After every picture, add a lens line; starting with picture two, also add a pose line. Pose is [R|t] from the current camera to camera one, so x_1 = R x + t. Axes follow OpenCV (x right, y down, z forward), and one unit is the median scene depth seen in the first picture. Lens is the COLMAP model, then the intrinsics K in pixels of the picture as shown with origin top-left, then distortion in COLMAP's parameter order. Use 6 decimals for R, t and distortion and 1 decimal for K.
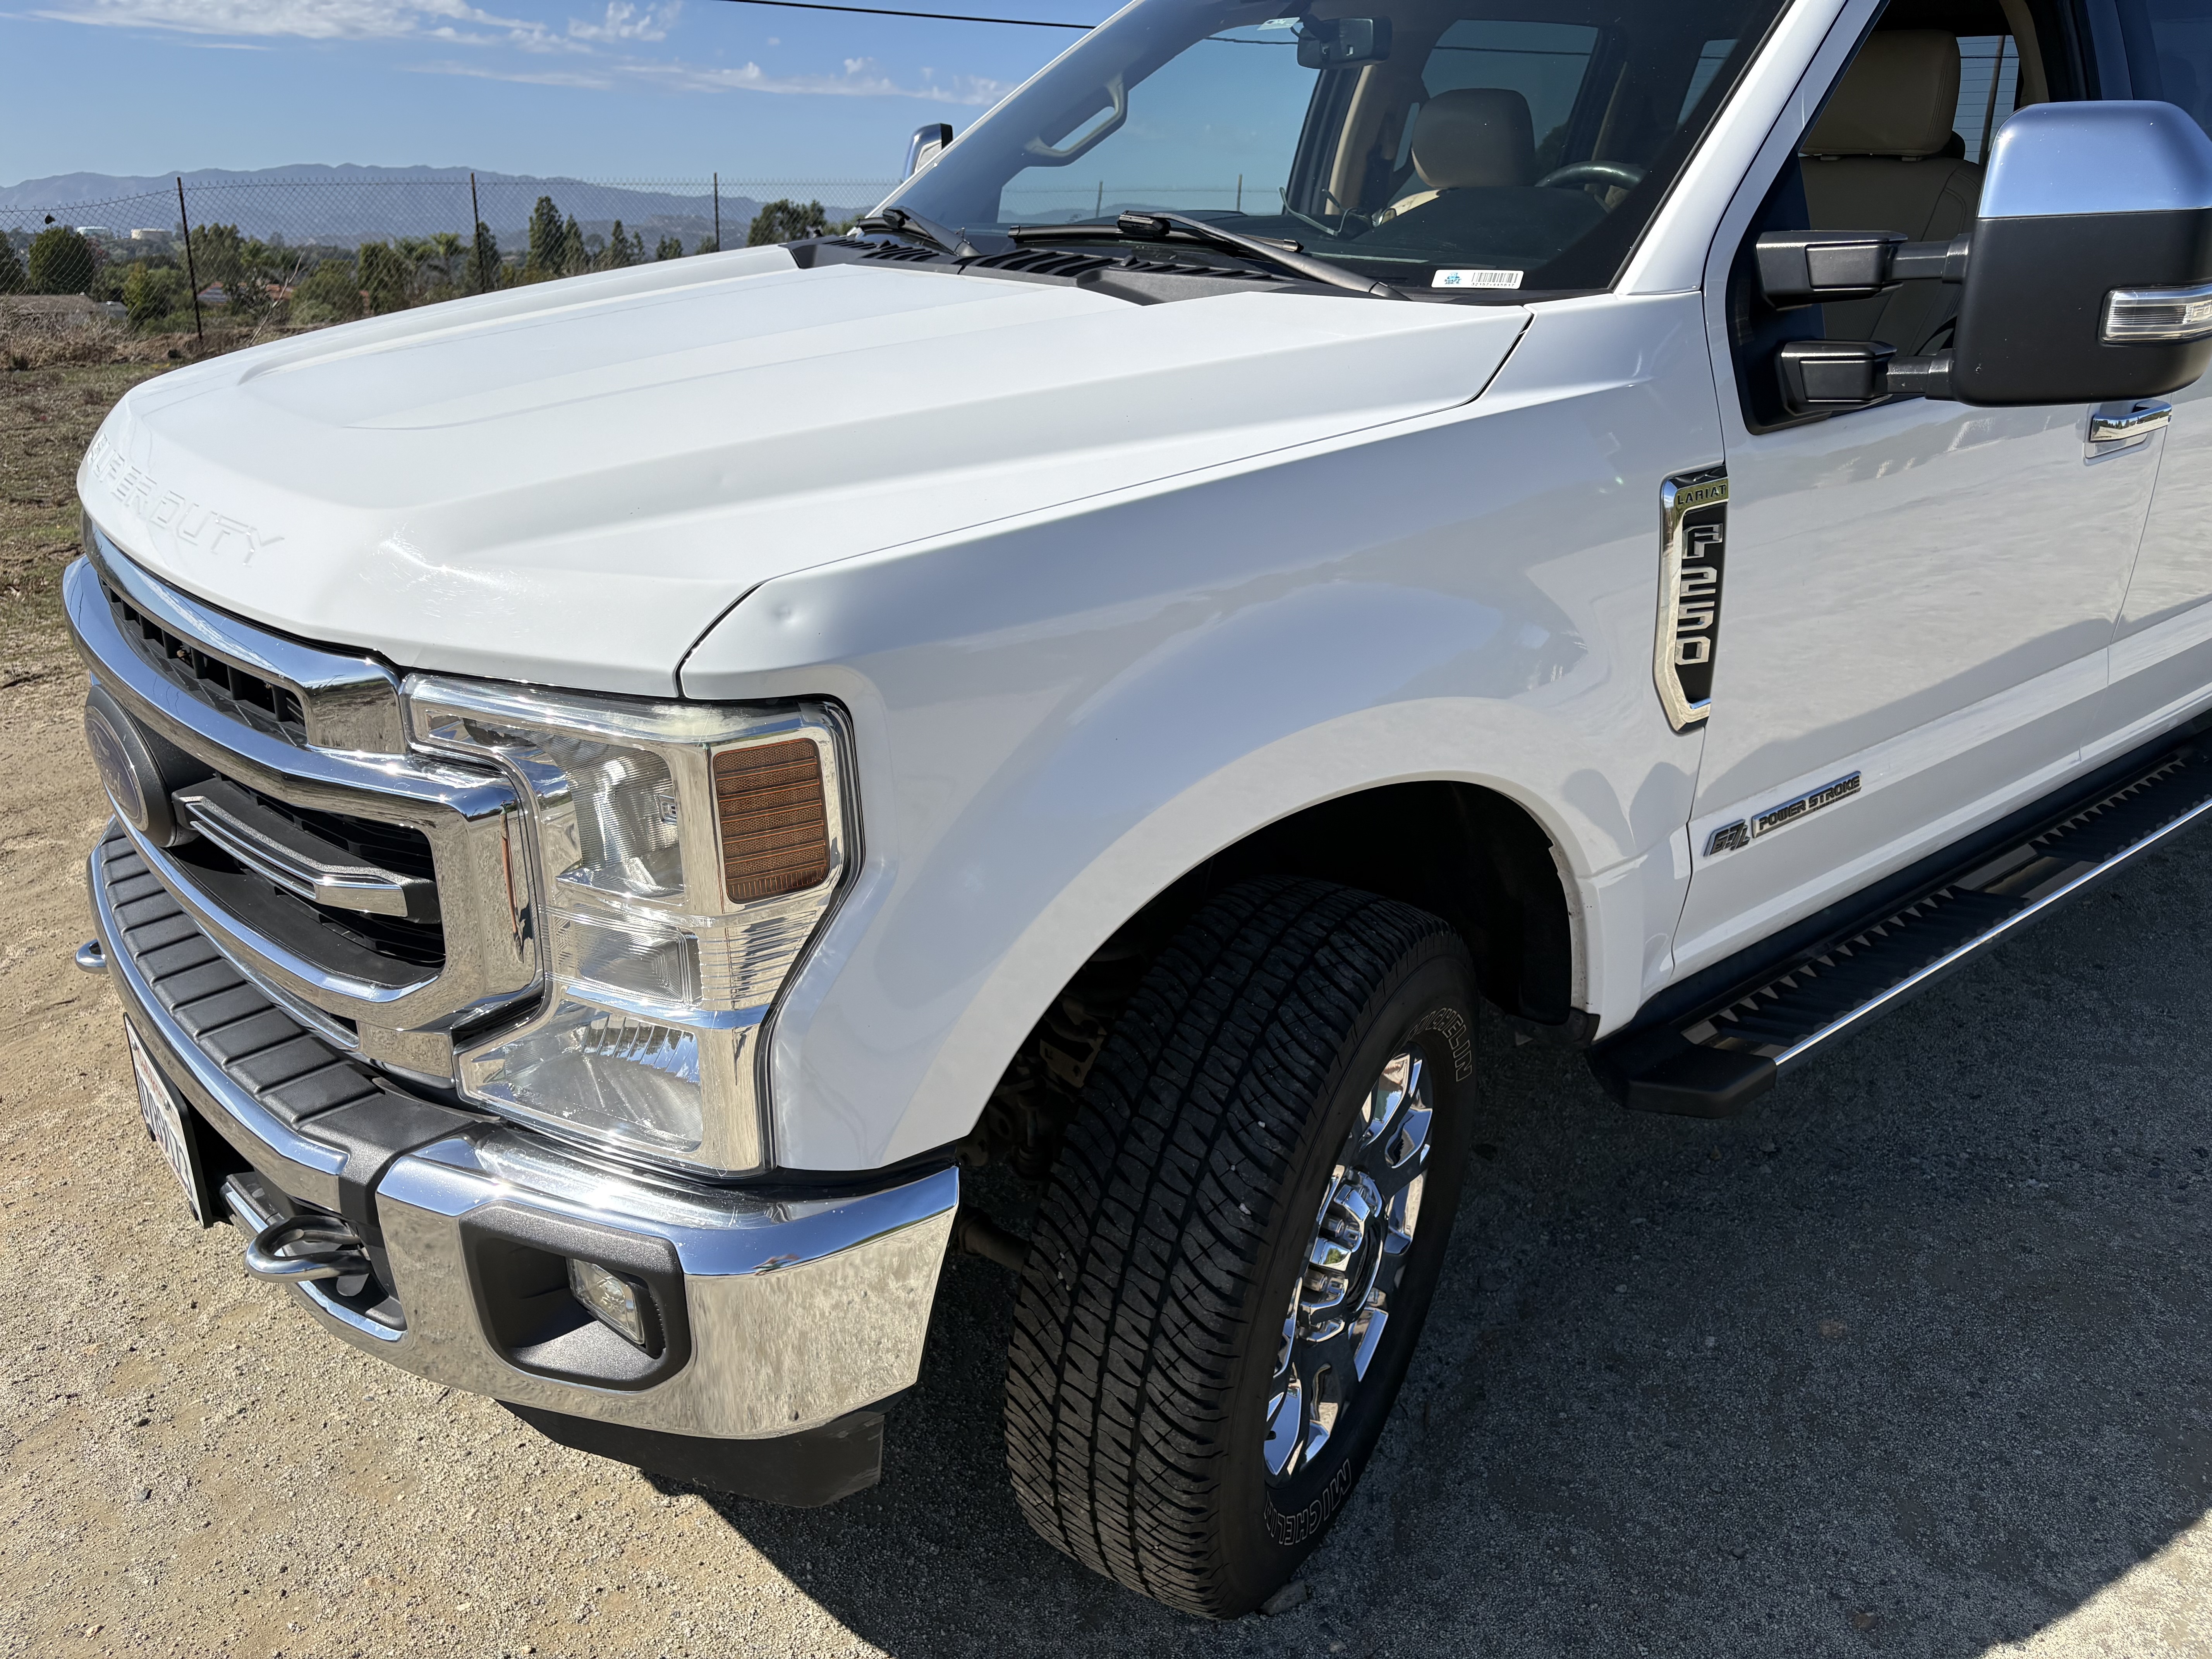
lens RADIAL K [[1693.8, 0, 1133.3], [0, 1693.8, 825.1], [0, 0, 1]] dist [0.040244, -0.059904]
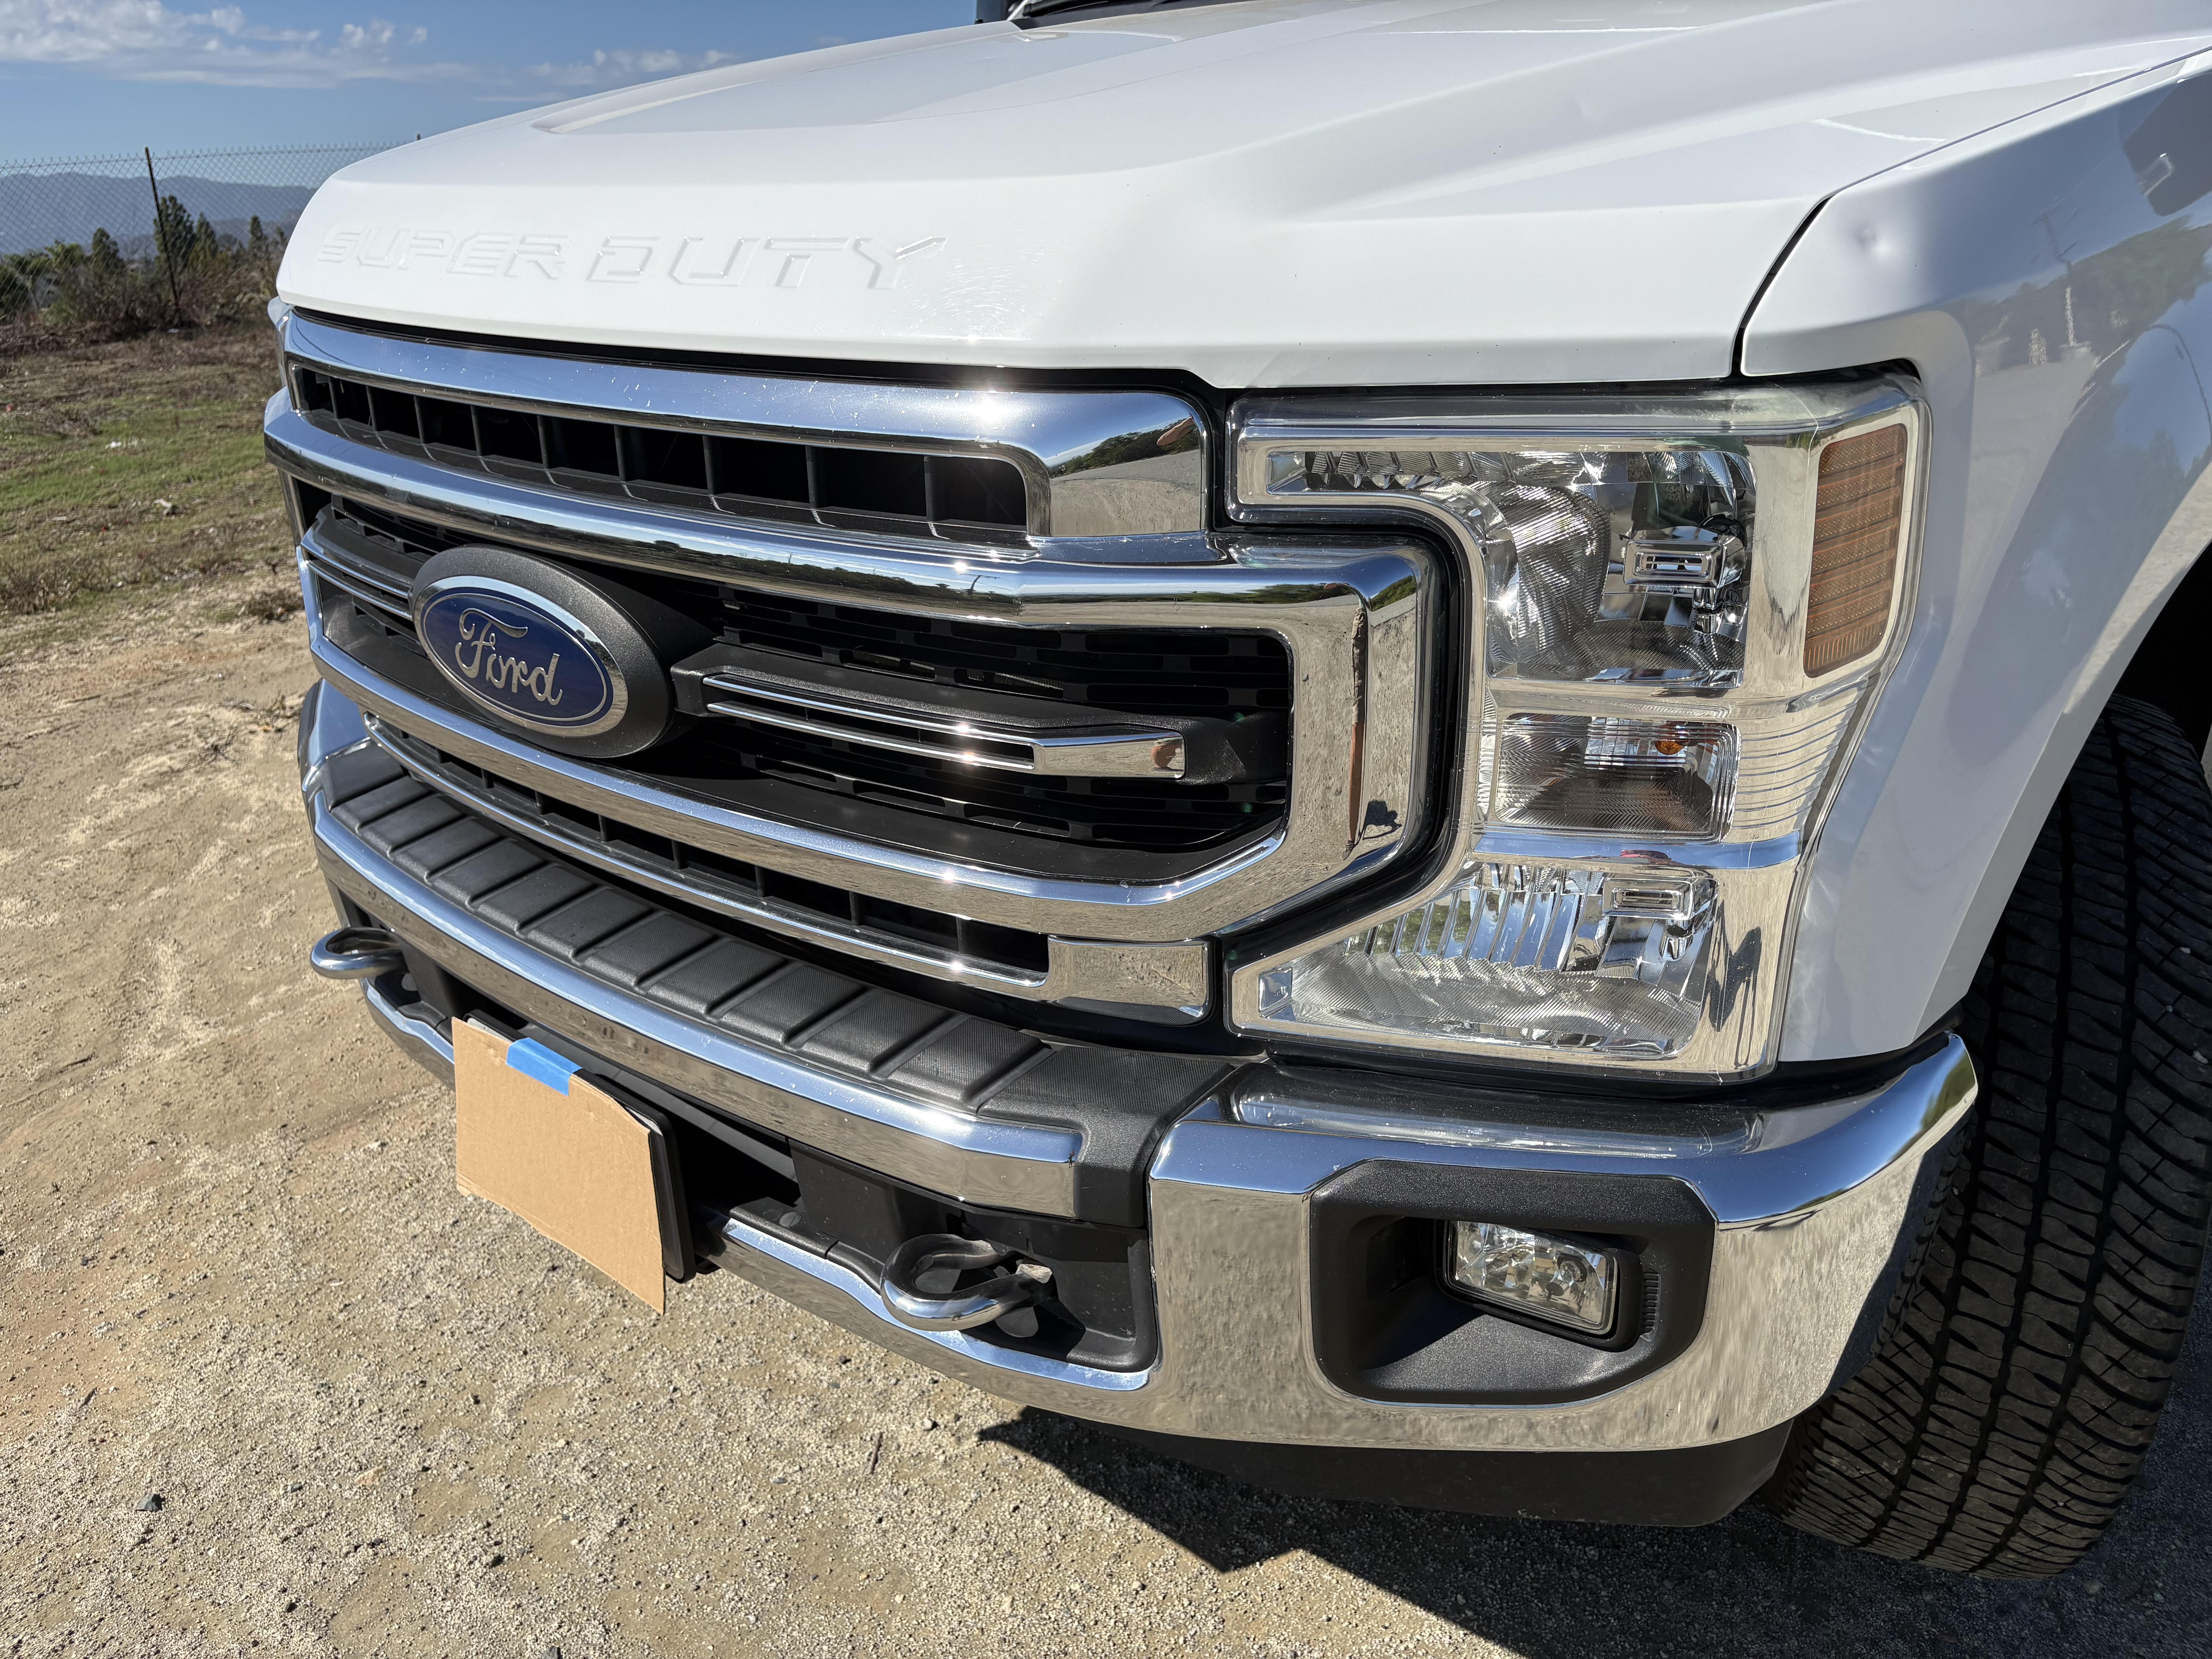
lens RADIAL K [[1693.8, 0, 1097.9], [0, 1693.8, 844.1], [0, 0, 1]] dist [0.040244, -0.059904]
pose [[0.984755, -0.105956, 0.137949, -0.518952], [0.102353, 0.994201, 0.032978, 0.051270], [-0.140644, -0.018356, 0.989890, 0.297563]]
